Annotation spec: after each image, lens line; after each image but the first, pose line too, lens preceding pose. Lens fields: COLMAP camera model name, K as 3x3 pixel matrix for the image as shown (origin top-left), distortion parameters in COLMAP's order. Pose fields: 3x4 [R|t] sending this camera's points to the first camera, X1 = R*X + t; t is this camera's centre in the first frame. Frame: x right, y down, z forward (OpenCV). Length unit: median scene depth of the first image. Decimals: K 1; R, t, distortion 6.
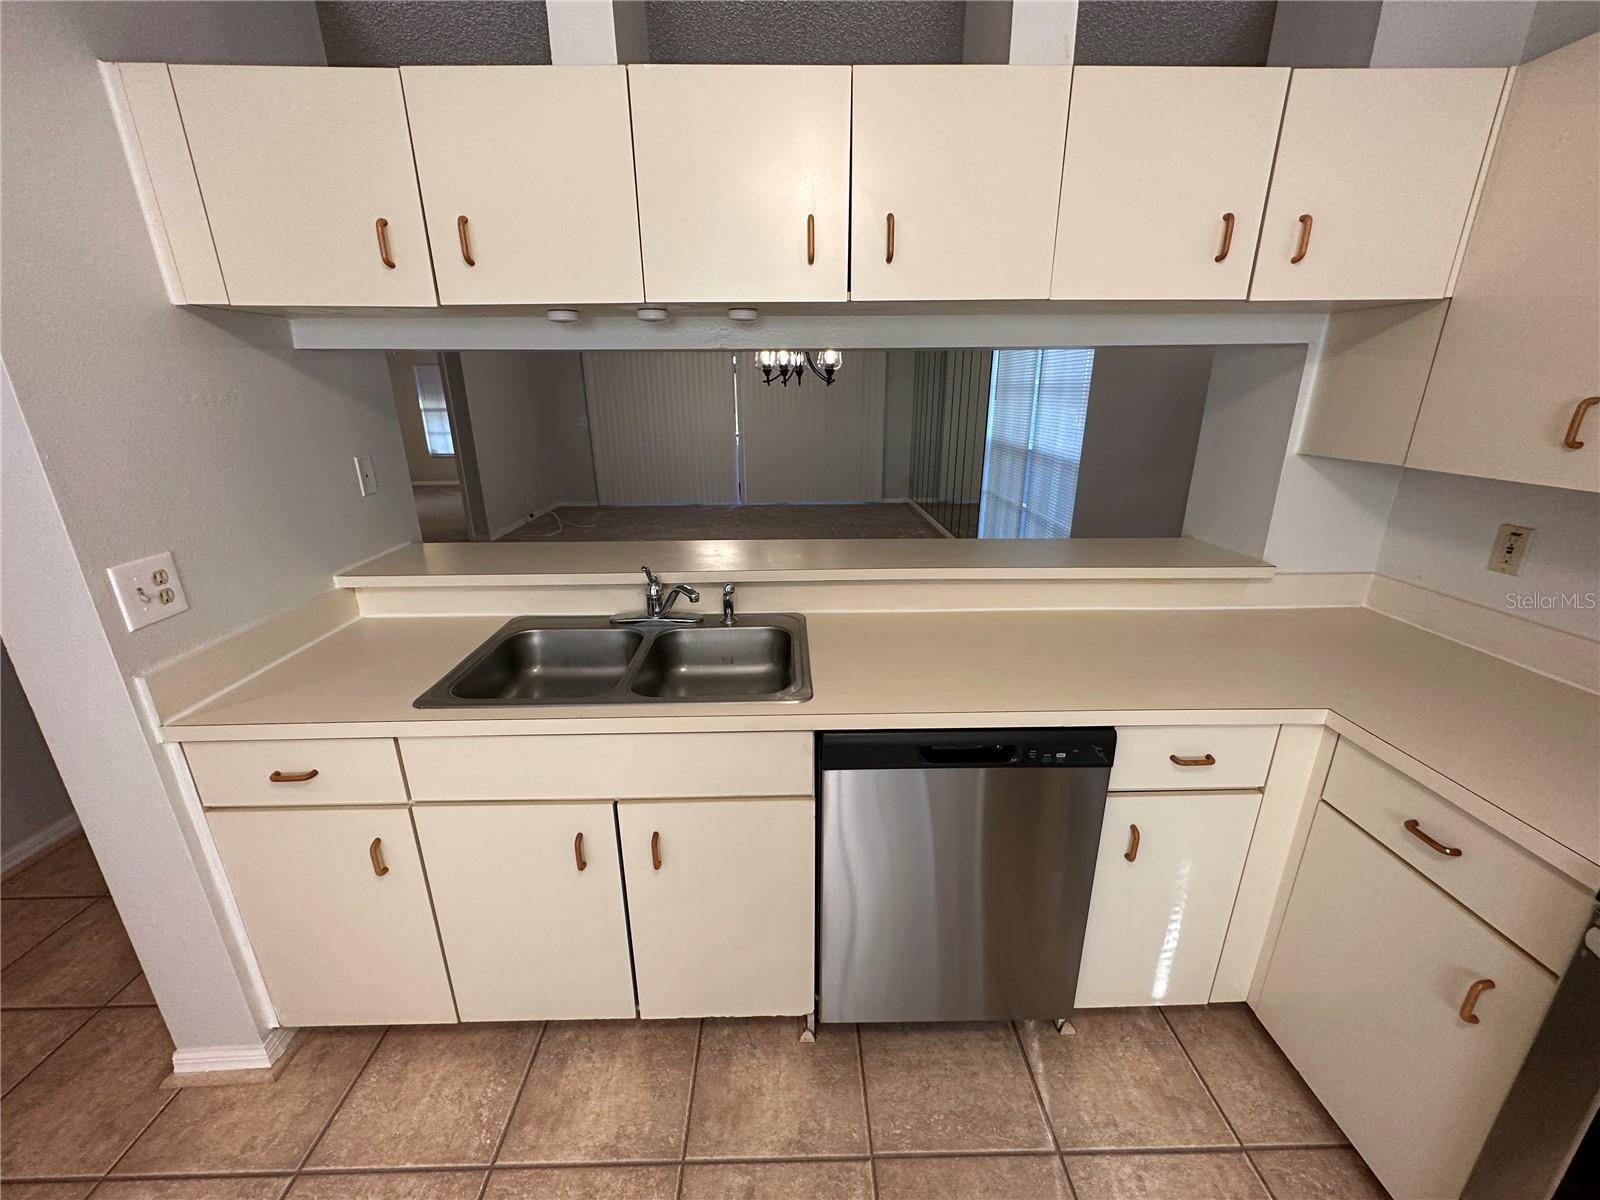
lens RADIAL K [[645.5, 0, 800.0], [0, 645.5, 600.0], [0, 0, 1]] dist [0.021634, 0.000053]
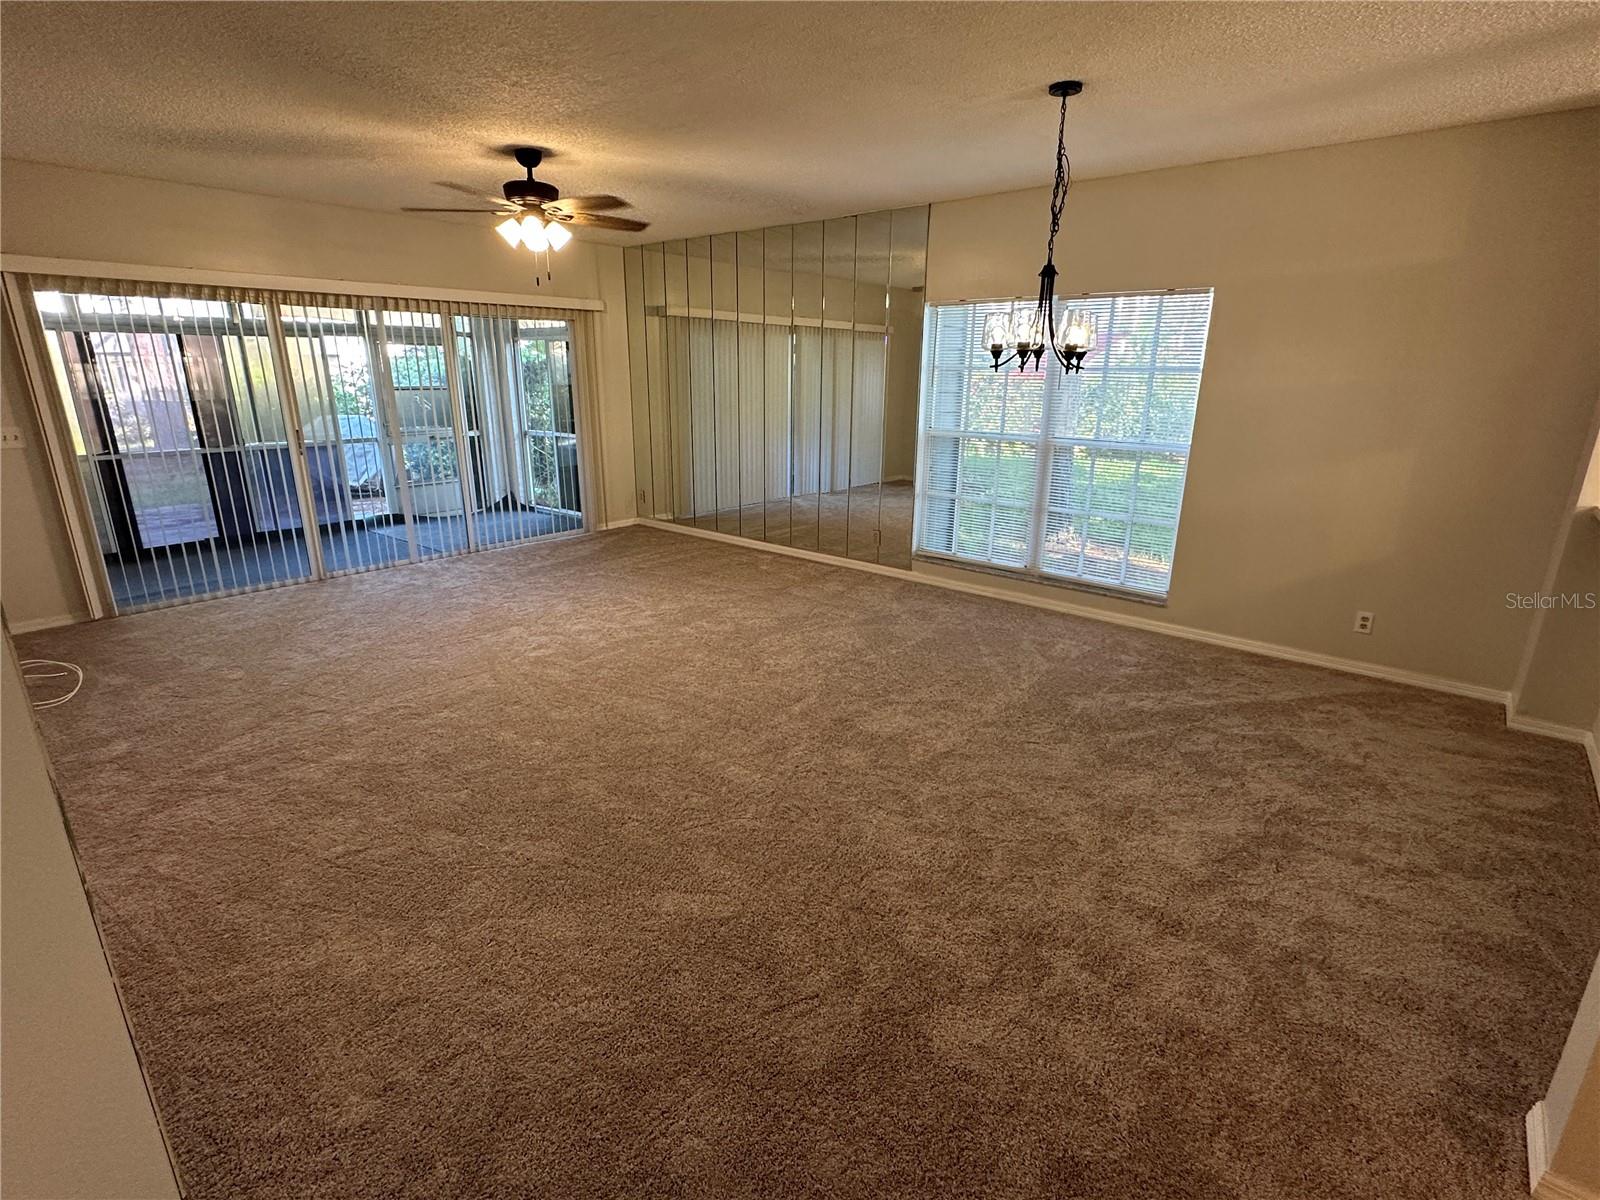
lens RADIAL K [[791.0, 0, 800.0], [0, 791.0, 600.0], [0, 0, 1]] dist [0.020371, -0.000274]
pose [[0.664161, -0.201770, 0.719847, -0.868959], [0.221922, 0.972698, 0.067888, -0.201136], [-0.713892, 0.114661, 0.690805, 0.605617]]
